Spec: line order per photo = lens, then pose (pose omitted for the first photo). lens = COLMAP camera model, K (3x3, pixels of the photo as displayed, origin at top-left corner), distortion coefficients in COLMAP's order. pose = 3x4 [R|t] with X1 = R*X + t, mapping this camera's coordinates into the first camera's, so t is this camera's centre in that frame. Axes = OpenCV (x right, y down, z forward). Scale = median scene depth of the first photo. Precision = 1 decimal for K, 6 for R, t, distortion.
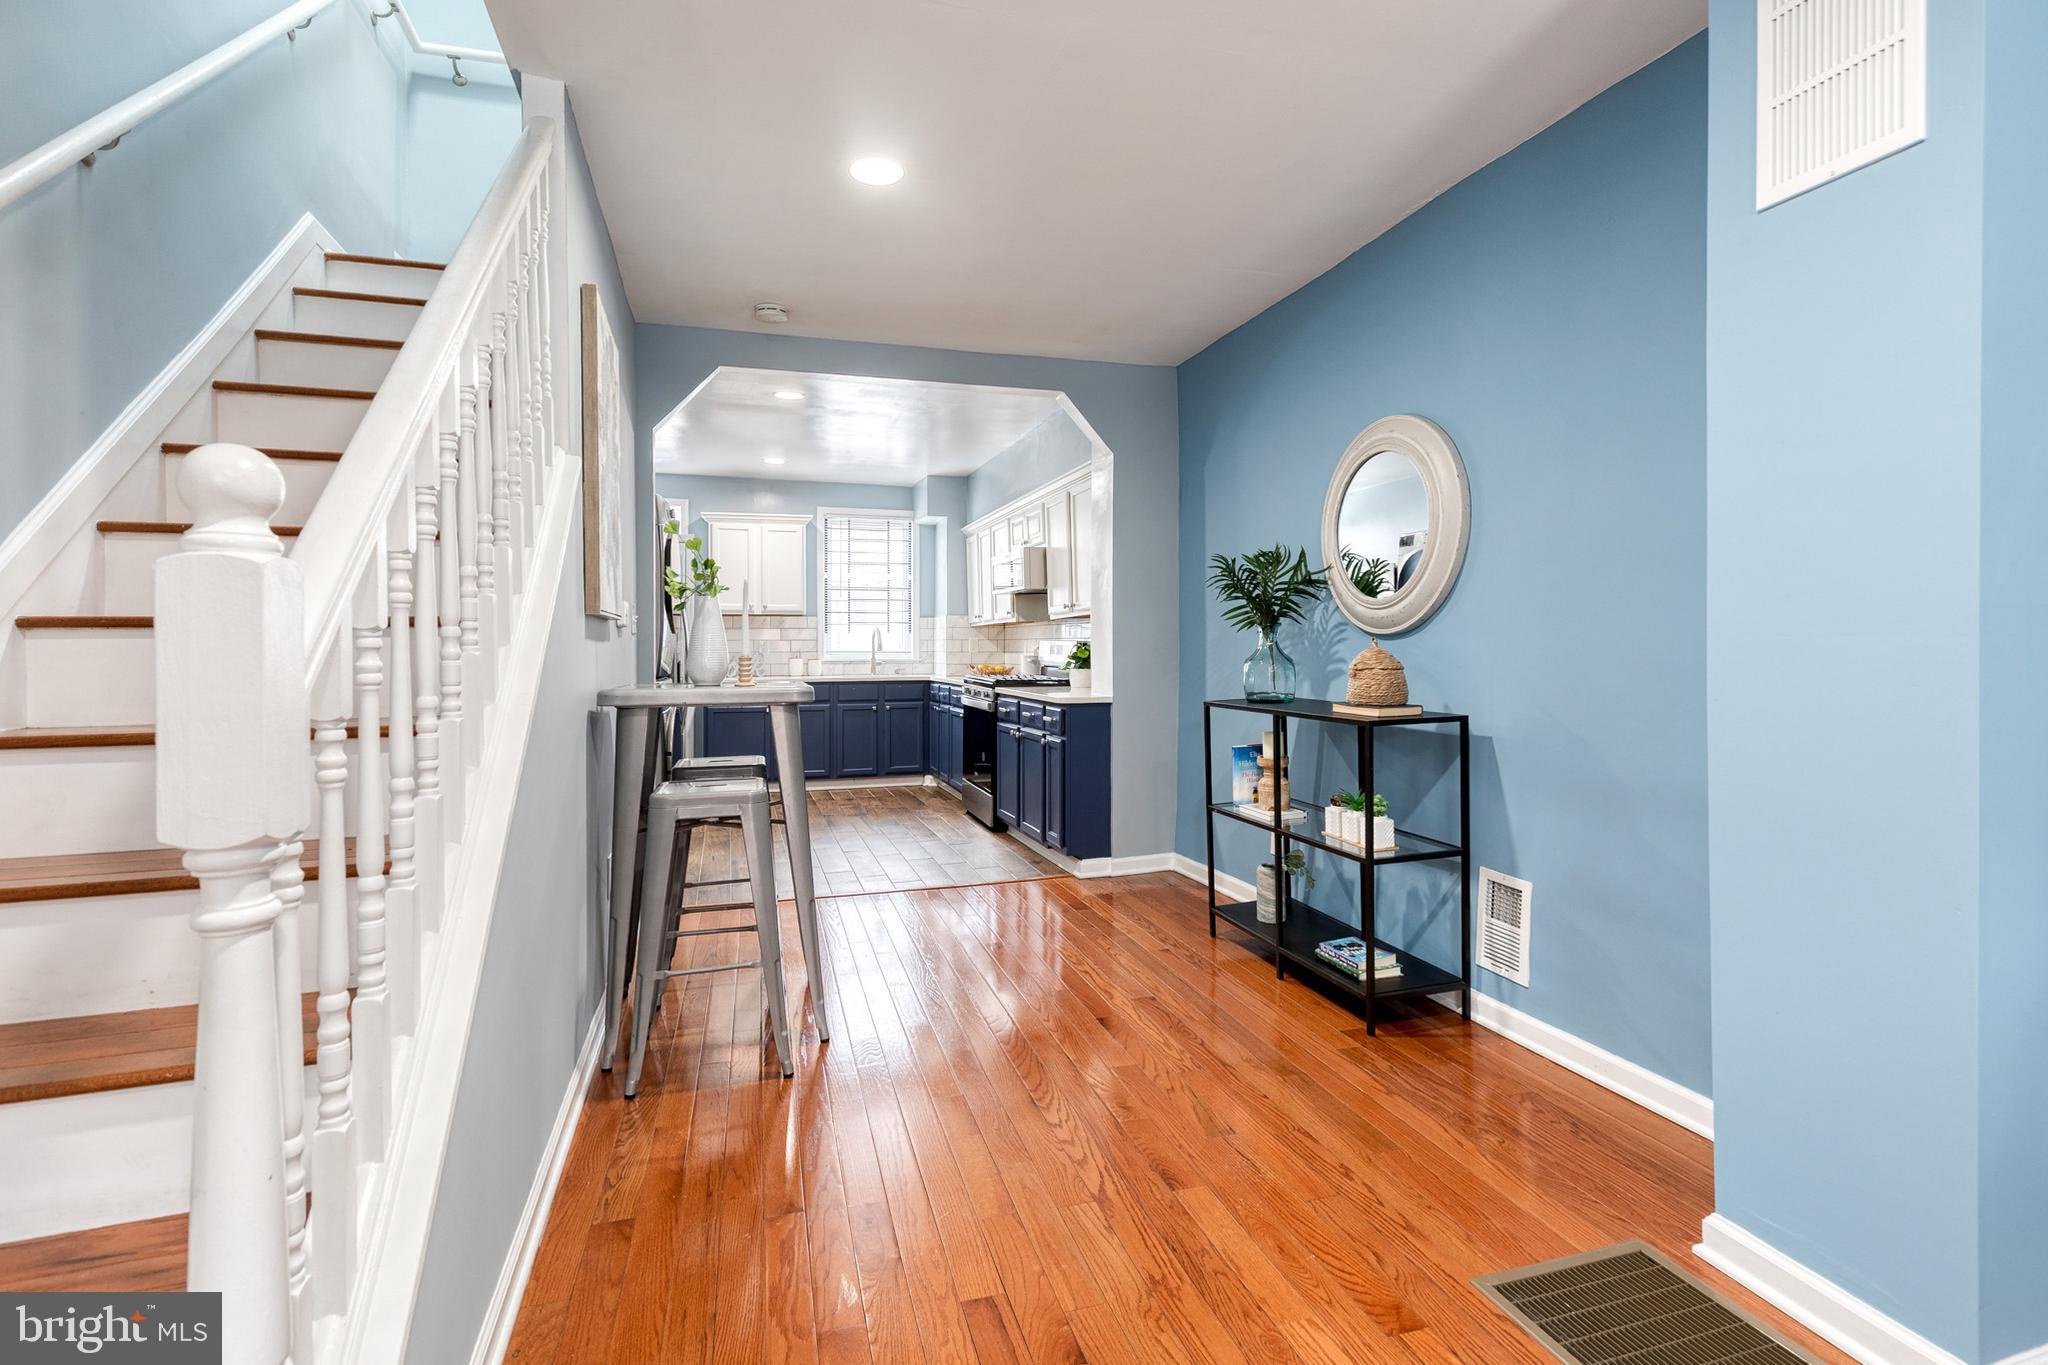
lens RADIAL K [[948.3, 0, 1043.1], [0, 948.3, 646.5], [0, 0, 1]] dist [0.001521, -0.000085]
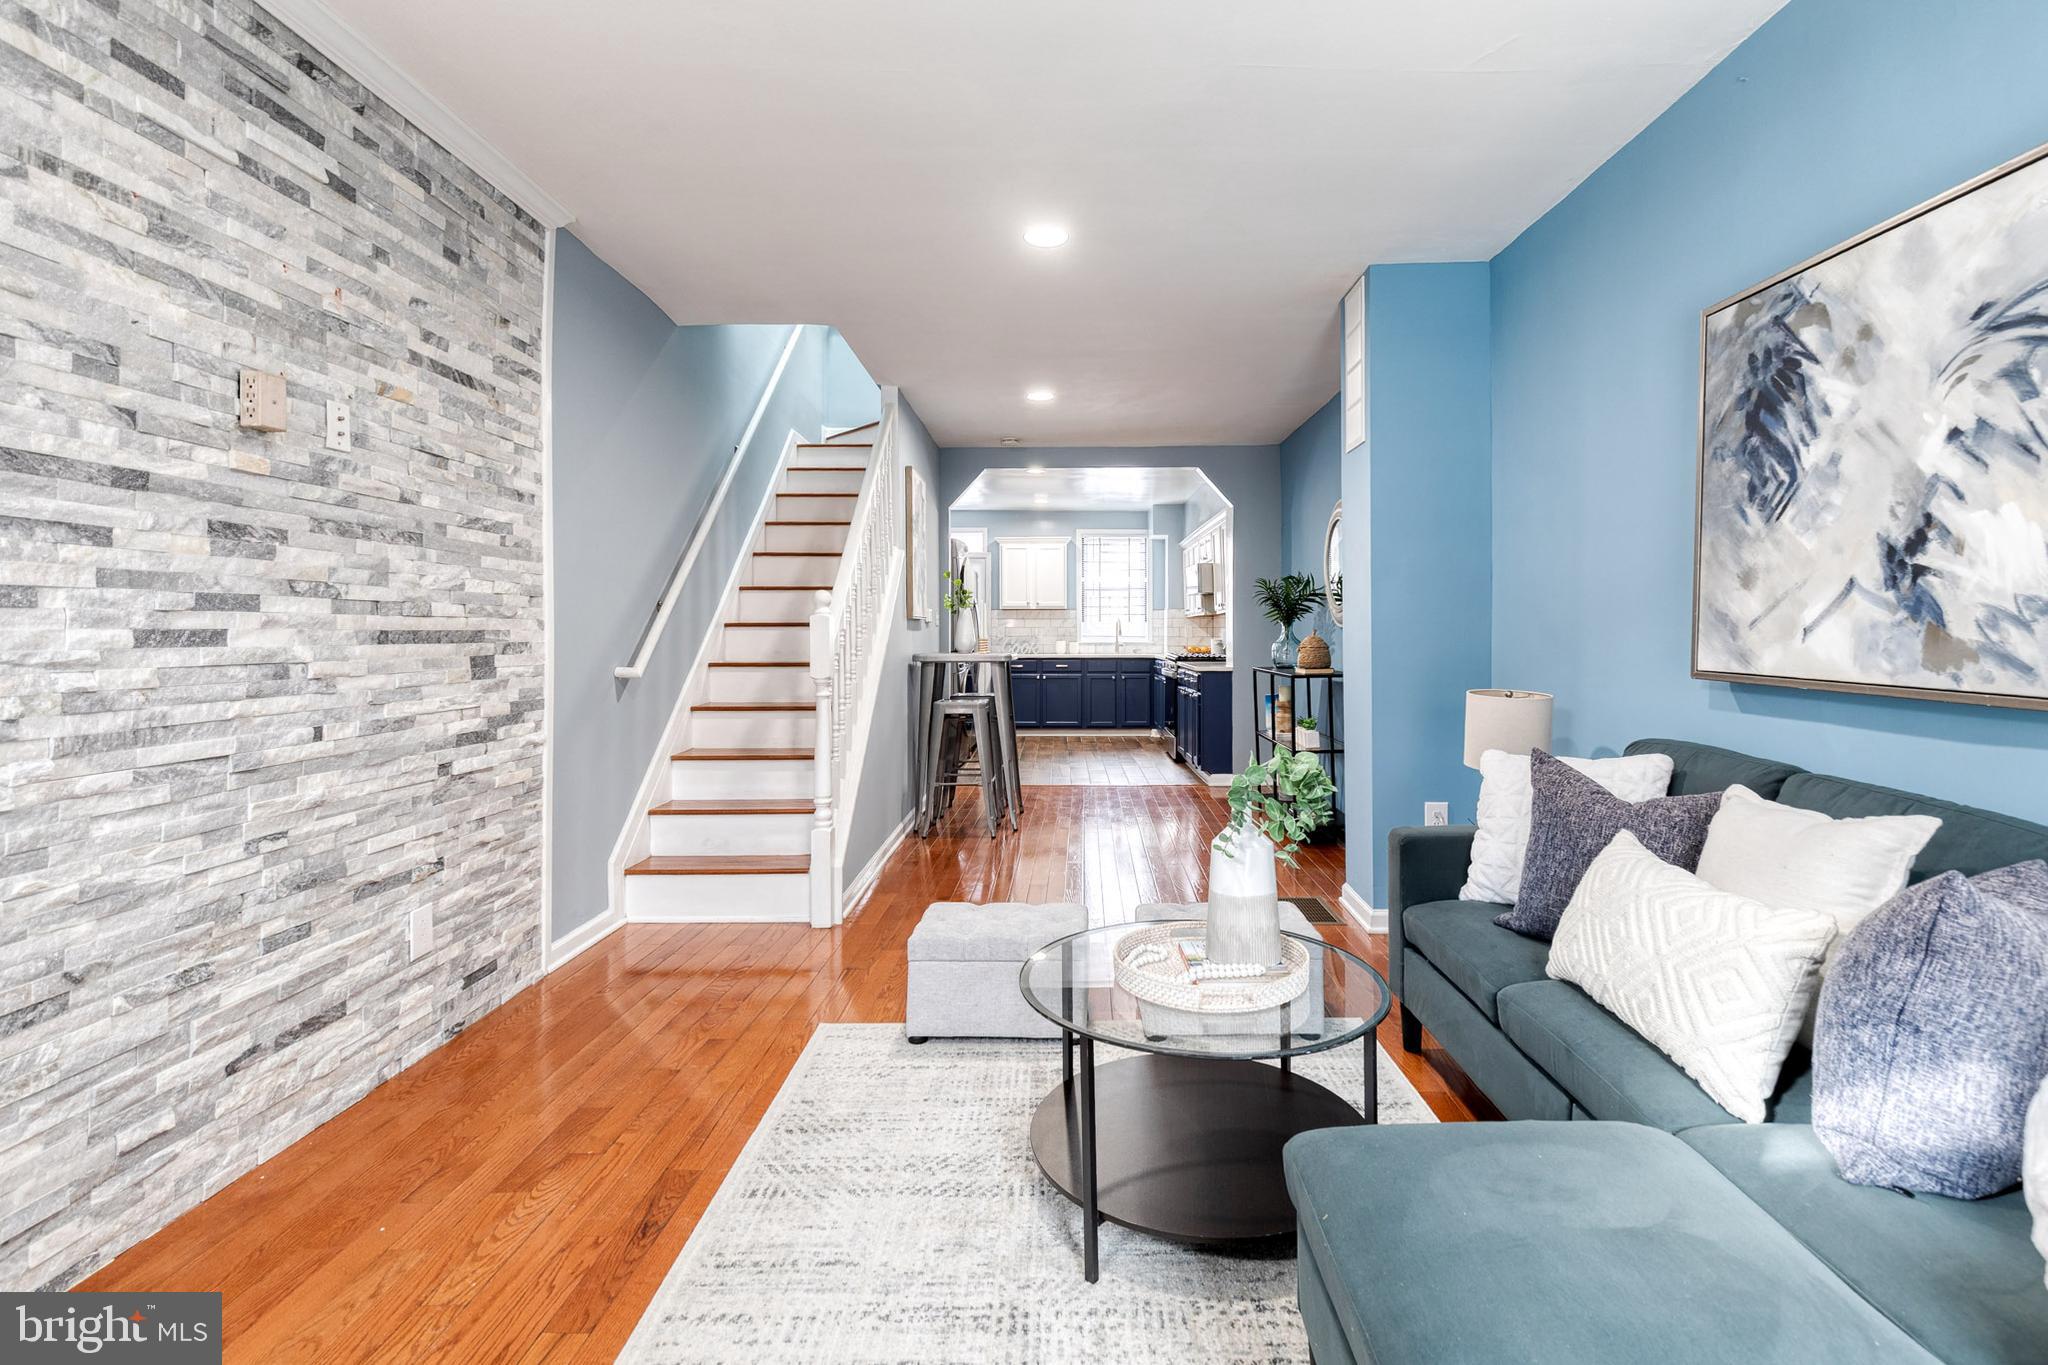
lens RADIAL K [[950.6, 0, 1070.4], [0, 950.6, 628.9], [0, 0, 1]] dist [0.002606, 0.001734]
pose [[0.953302, 0.001588, -0.302013, 0.205087], [-0.002151, 0.999997, -0.001531, -0.003185], [0.302010, 0.002109, 0.953303, -0.371726]]
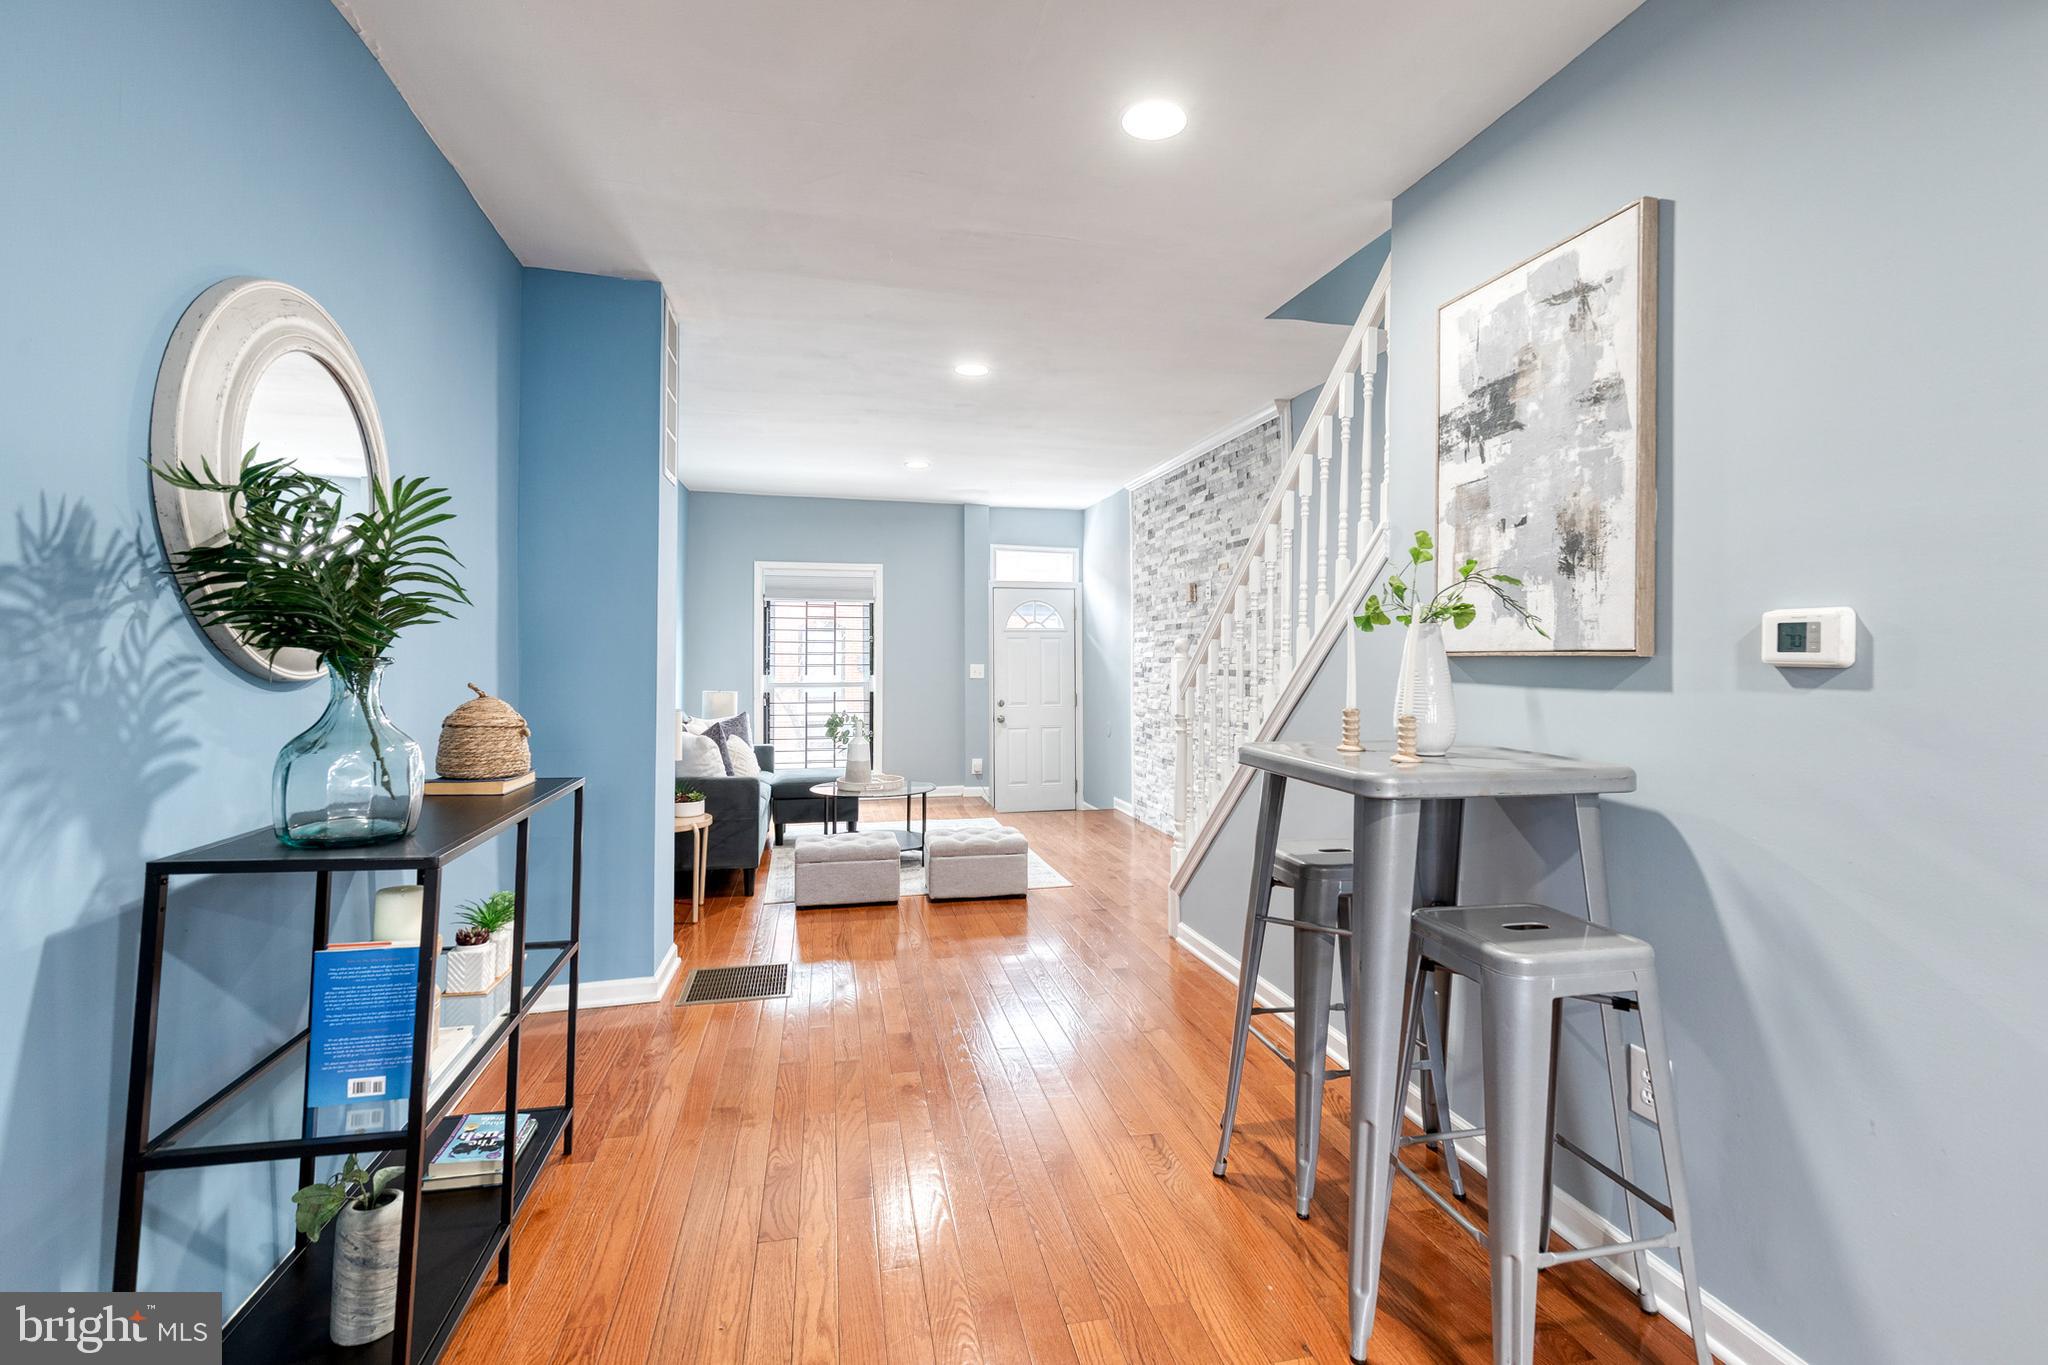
lens RADIAL K [[940.8, 0, 1042.1], [0, 940.8, 653.9], [0, 0, 1]] dist [0.011782, 0.000039]
pose [[-0.997695, 0.000472, 0.067858, -0.056762], [0.000173, 0.999990, -0.004416, -0.013163], [-0.067860, -0.004394, -0.997685, 0.772051]]
